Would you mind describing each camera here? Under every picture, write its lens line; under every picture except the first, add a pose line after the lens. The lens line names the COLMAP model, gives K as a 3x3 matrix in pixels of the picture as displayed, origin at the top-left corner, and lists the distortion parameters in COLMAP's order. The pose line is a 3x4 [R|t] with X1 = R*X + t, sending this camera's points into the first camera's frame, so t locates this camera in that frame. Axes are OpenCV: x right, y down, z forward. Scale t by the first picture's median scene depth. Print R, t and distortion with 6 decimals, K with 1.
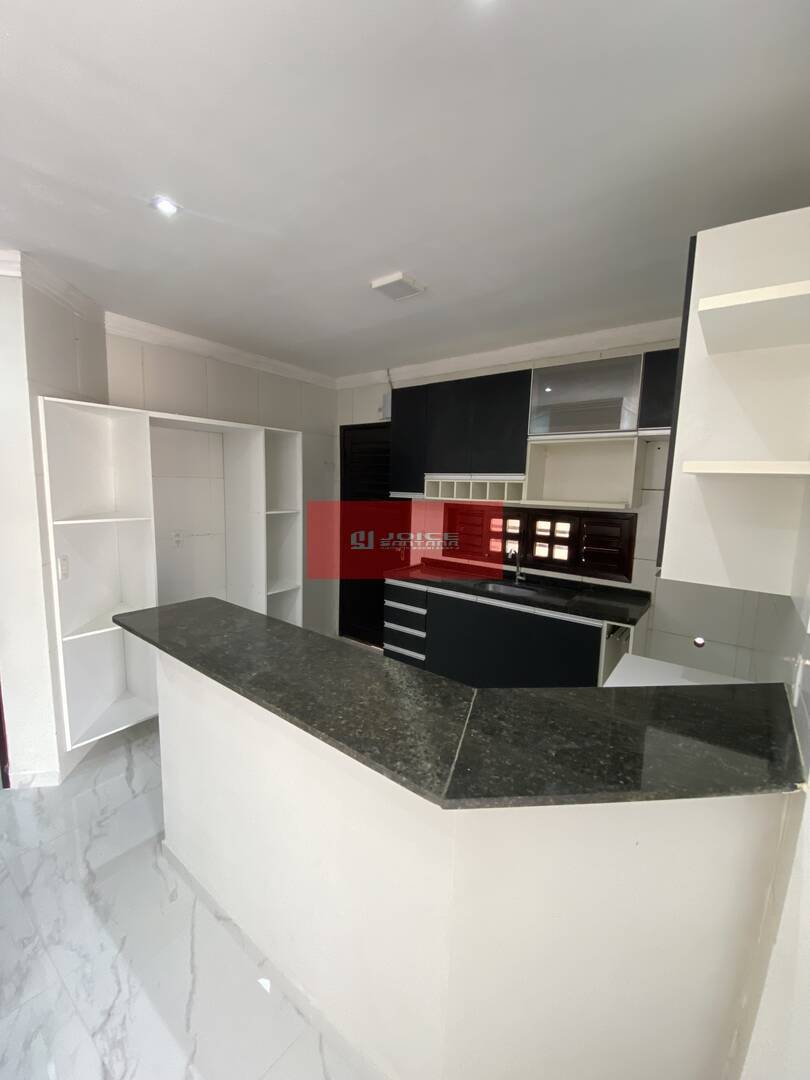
lens RADIAL K [[439.1, 0, 399.3], [0, 439.1, 542.0], [0, 0, 1]] dist [0.009046, -0.013998]
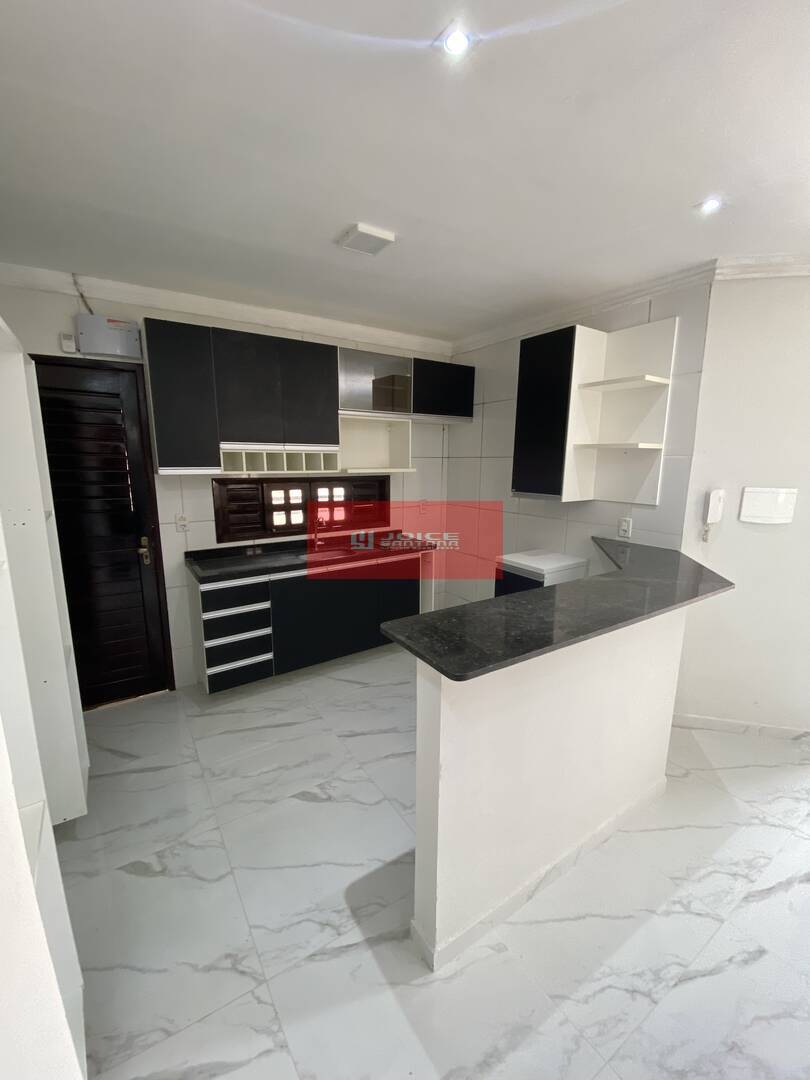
lens RADIAL K [[439.1, 0, 409.6], [0, 439.1, 541.8], [0, 0, 1]] dist [0.009046, -0.013998]
pose [[0.319696, -0.201717, 0.925800, -0.648047], [0.133055, 0.976952, 0.166916, -0.071534], [-0.938132, 0.069820, 0.339167, 0.441390]]
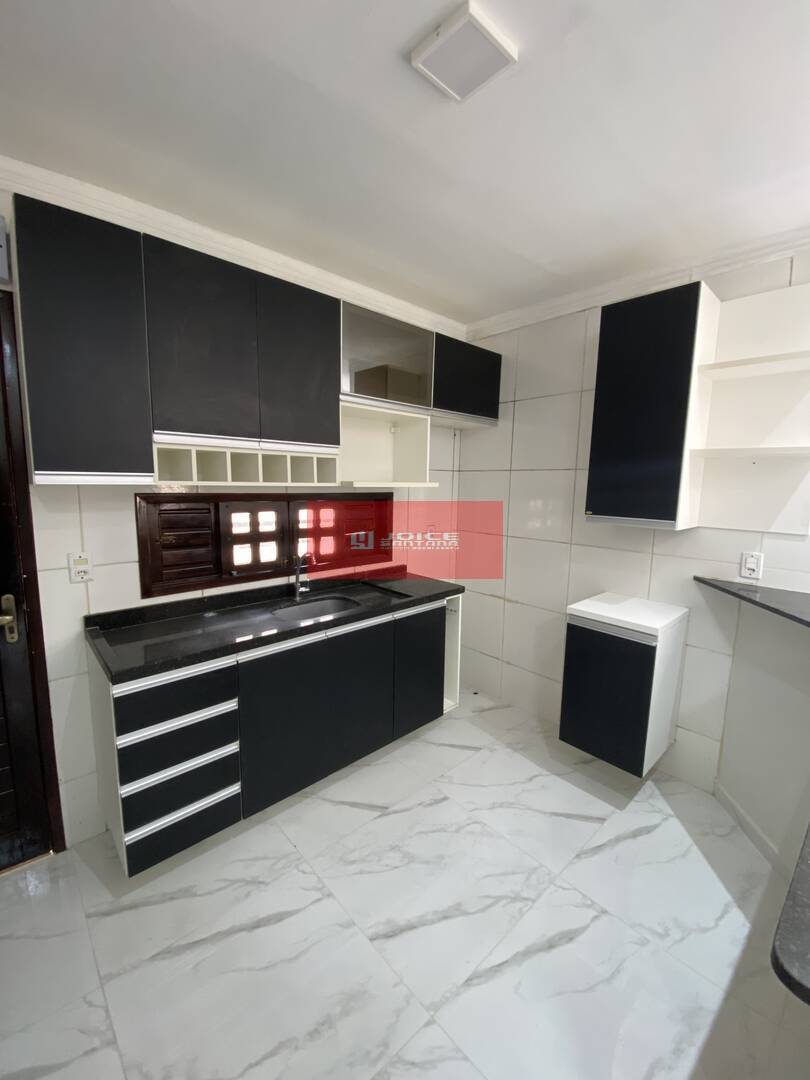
lens RADIAL K [[439.1, 0, 407.4], [0, 439.1, 540.7], [0, 0, 1]] dist [0.009046, -0.013998]
pose [[0.172116, -0.159446, 0.972087, -0.392303], [0.120539, 0.982807, 0.139862, -0.079811], [-0.977674, 0.093101, 0.188376, 0.697644]]
